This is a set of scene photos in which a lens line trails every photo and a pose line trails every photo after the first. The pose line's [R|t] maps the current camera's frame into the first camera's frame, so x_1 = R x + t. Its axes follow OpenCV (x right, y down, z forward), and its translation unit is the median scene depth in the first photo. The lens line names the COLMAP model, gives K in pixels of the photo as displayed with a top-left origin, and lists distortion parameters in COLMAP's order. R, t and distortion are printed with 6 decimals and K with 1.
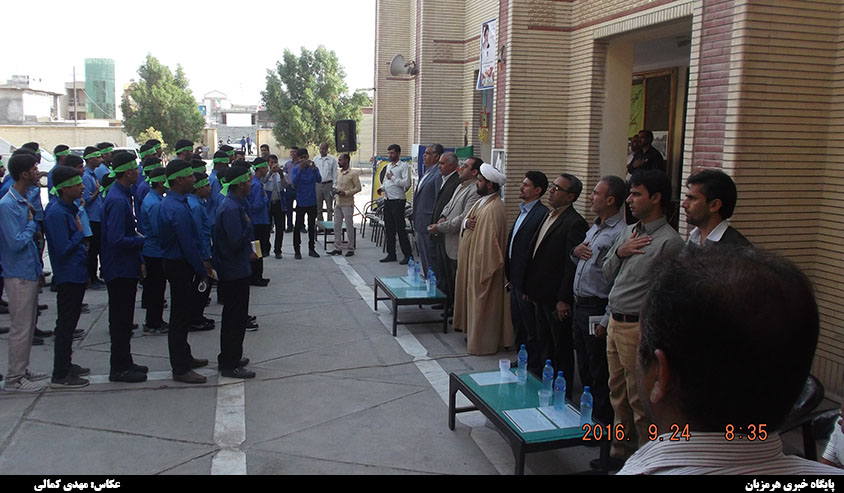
lens RADIAL K [[672.0, 0, 421.8], [0, 672.0, 232.2], [0, 0, 1]] dist [-0.068310, 0.044336]
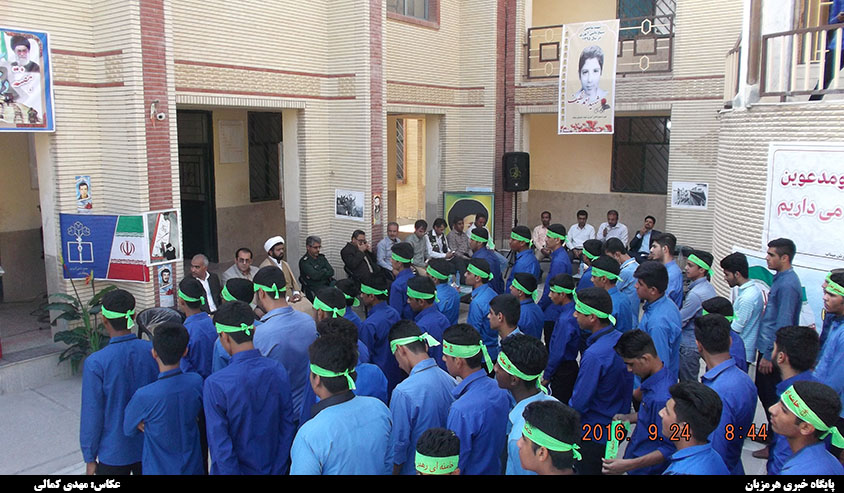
lens RADIAL K [[670.8, 0, 424.6], [0, 670.8, 232.9], [0, 0, 1]] dist [-0.074253, 0.033874]
pose [[-0.626981, -0.133435, 0.767522, -1.004351], [0.092242, 0.965576, 0.243218, -0.344395], [-0.773554, 0.223291, -0.593089, 1.535739]]
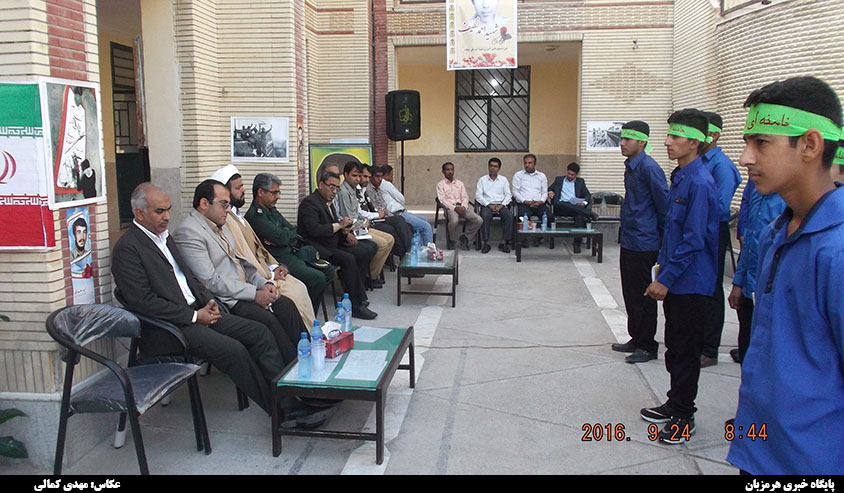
lens RADIAL K [[670.8, 0, 424.6], [0, 670.8, 232.9], [0, 0, 1]] dist [-0.074253, 0.033874]
pose [[-0.926778, -0.063478, 0.370207, -0.285892], [0.038427, 0.964421, 0.261564, -0.158087], [-0.373639, 0.256638, -0.891365, 1.565583]]
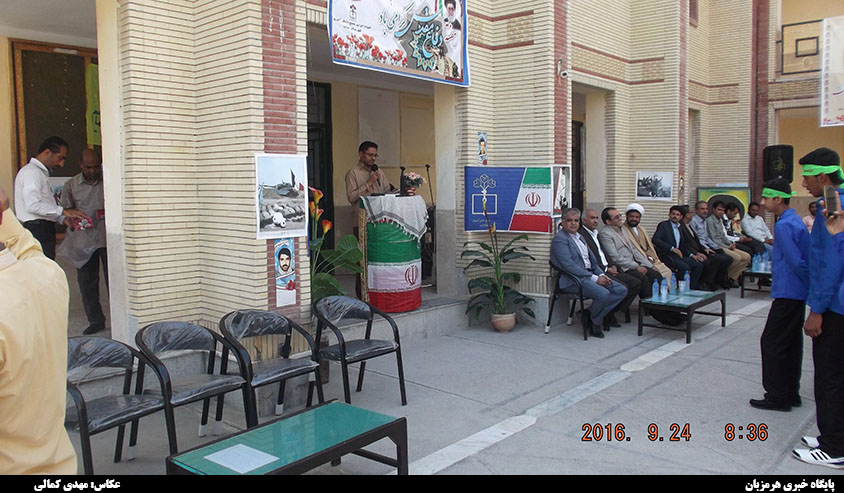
lens RADIAL K [[672.0, 0, 421.8], [0, 672.0, 232.2], [0, 0, 1]] dist [-0.068310, 0.044336]
pose [[-0.541232, -0.073505, 0.837654, -0.715858], [0.112094, 0.980974, 0.158509, -0.246170], [-0.833368, 0.179687, -0.522695, 2.039293]]
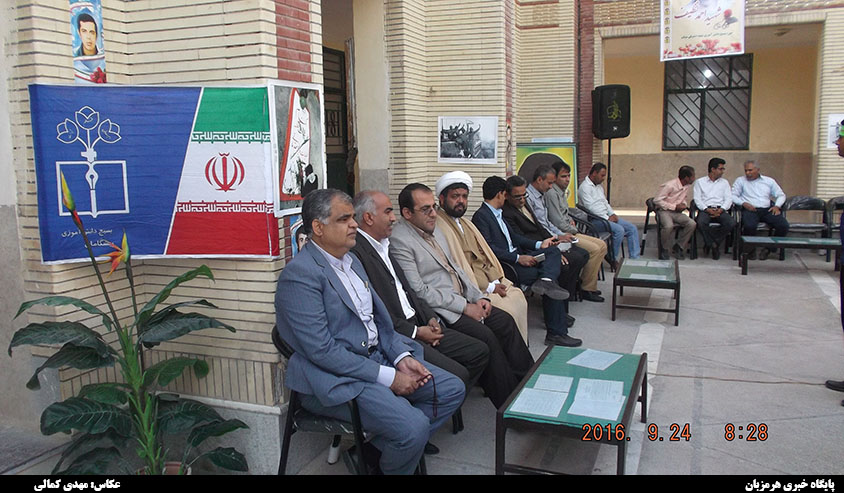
lens RADIAL K [[672.0, 0, 421.8], [0, 672.0, 232.2], [0, 0, 1]] dist [-0.068310, 0.044336]
pose [[-0.788666, -0.084920, 0.608929, -0.226009], [0.086444, 0.965261, 0.246574, -0.156672], [-0.608714, 0.247103, -0.753928, 1.532827]]
